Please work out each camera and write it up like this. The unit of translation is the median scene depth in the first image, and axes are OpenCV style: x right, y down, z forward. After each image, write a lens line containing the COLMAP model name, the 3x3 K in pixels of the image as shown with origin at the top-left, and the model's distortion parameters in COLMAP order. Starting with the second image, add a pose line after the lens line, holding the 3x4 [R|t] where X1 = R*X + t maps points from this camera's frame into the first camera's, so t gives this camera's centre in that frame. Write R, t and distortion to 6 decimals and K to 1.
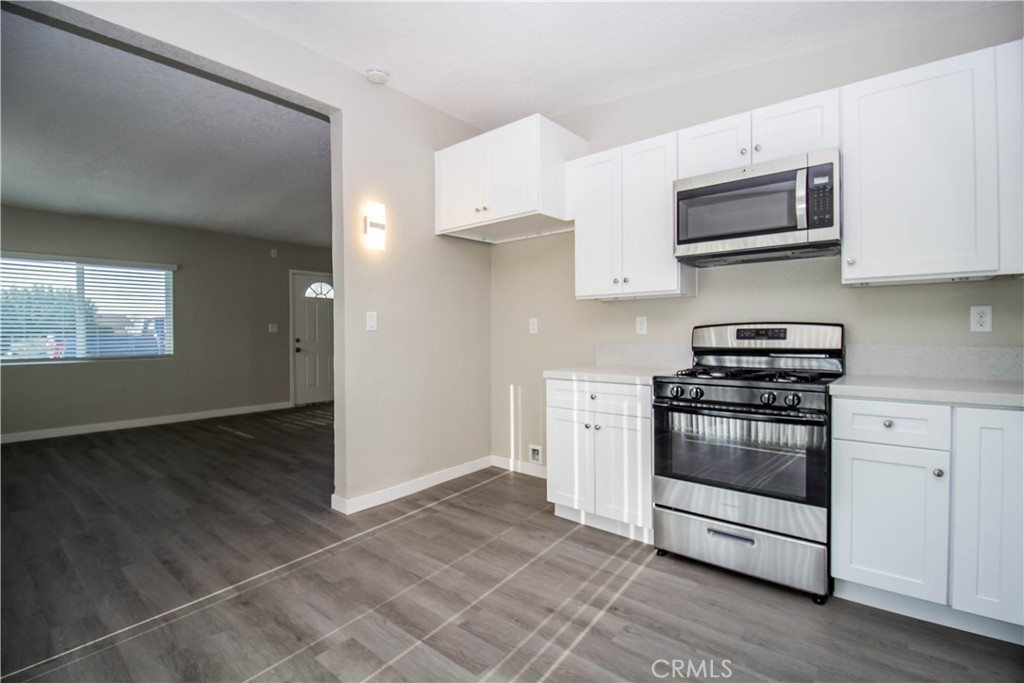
lens RADIAL K [[471.9, 0, 516.7], [0, 471.9, 337.9], [0, 0, 1]] dist [0.000624, -0.014824]
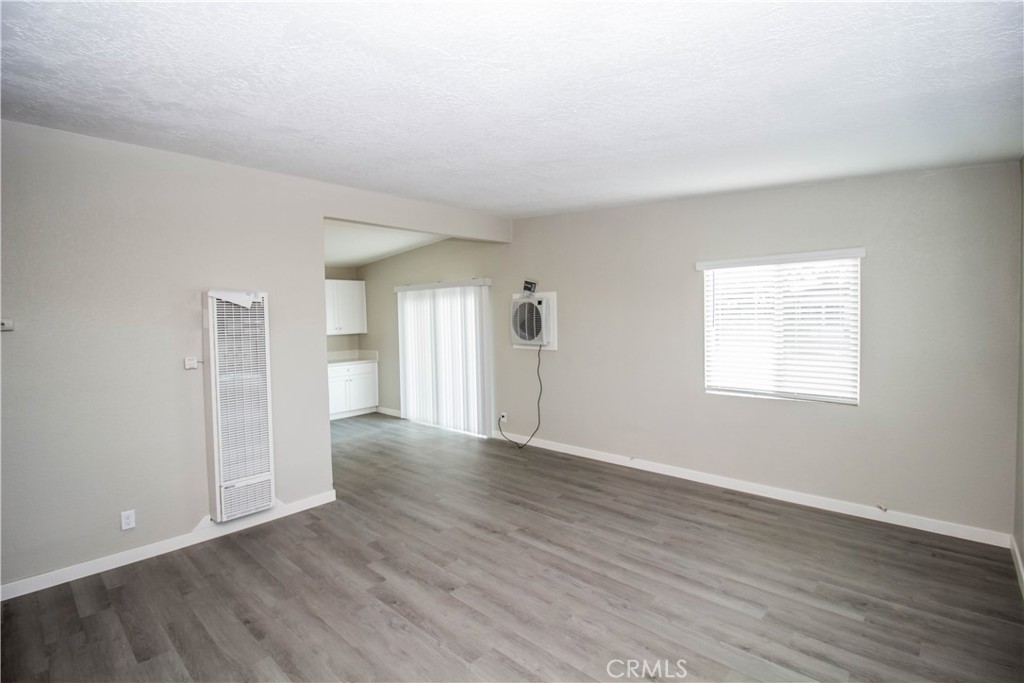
lens RADIAL K [[475.5, 0, 514.1], [0, 475.5, 332.9], [0, 0, 1]] dist [0.001154, -0.015226]
pose [[-0.998105, 0.023448, 0.056895, -1.167429], [0.026090, 0.998593, 0.046157, -0.203837], [-0.055732, 0.047554, -0.997313, 2.710533]]
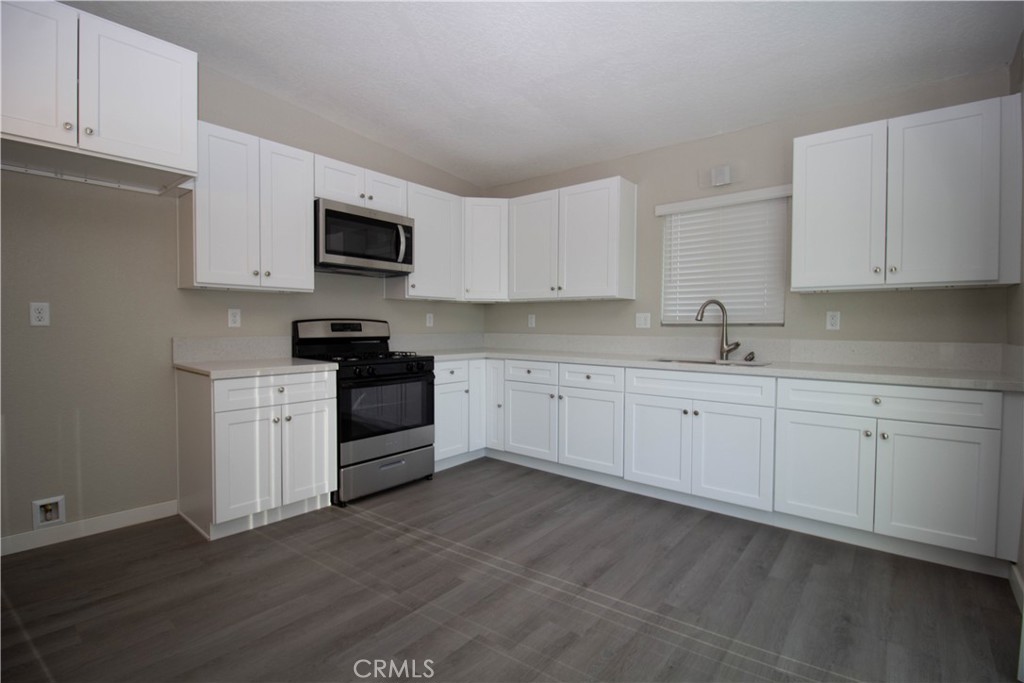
lens RADIAL K [[471.9, 0, 516.7], [0, 471.9, 337.9], [0, 0, 1]] dist [0.000624, -0.014824]
pose [[-0.003165, -0.021922, 0.999755, -0.849317], [0.005653, 0.999743, 0.021940, -0.004304], [-0.999979, 0.005721, -0.003040, 0.509321]]
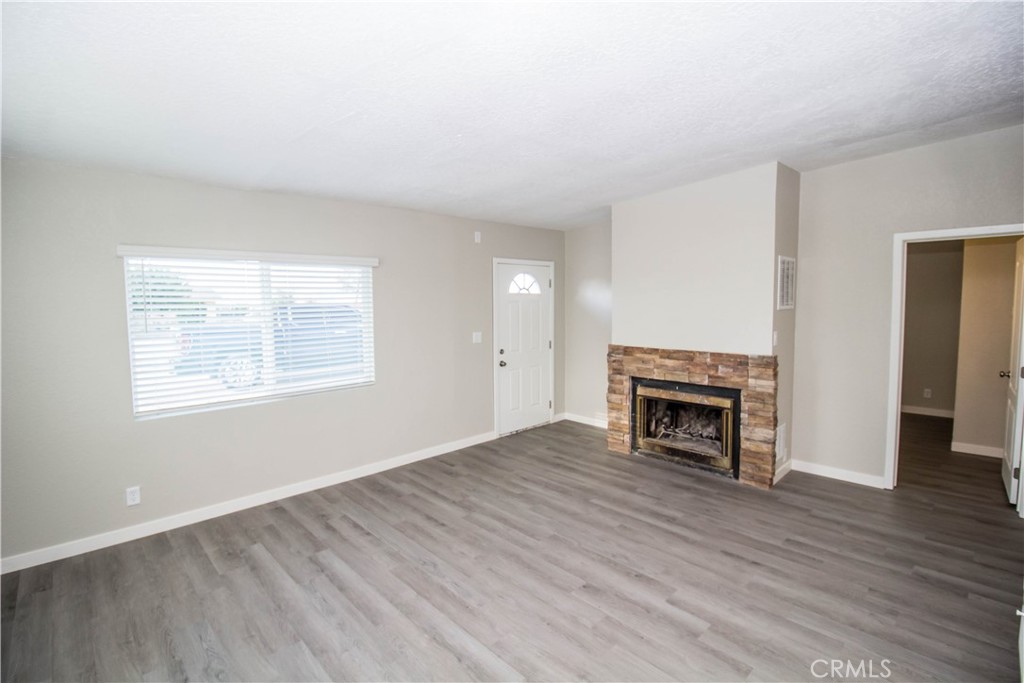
lens RADIAL K [[475.5, 0, 514.1], [0, 475.5, 332.9], [0, 0, 1]] dist [0.001154, -0.015226]
pose [[0.992463, 0.002138, -0.122523, -0.981932], [0.004592, 0.998497, 0.054621, -0.186126], [0.122455, -0.054772, 0.990962, 0.680708]]
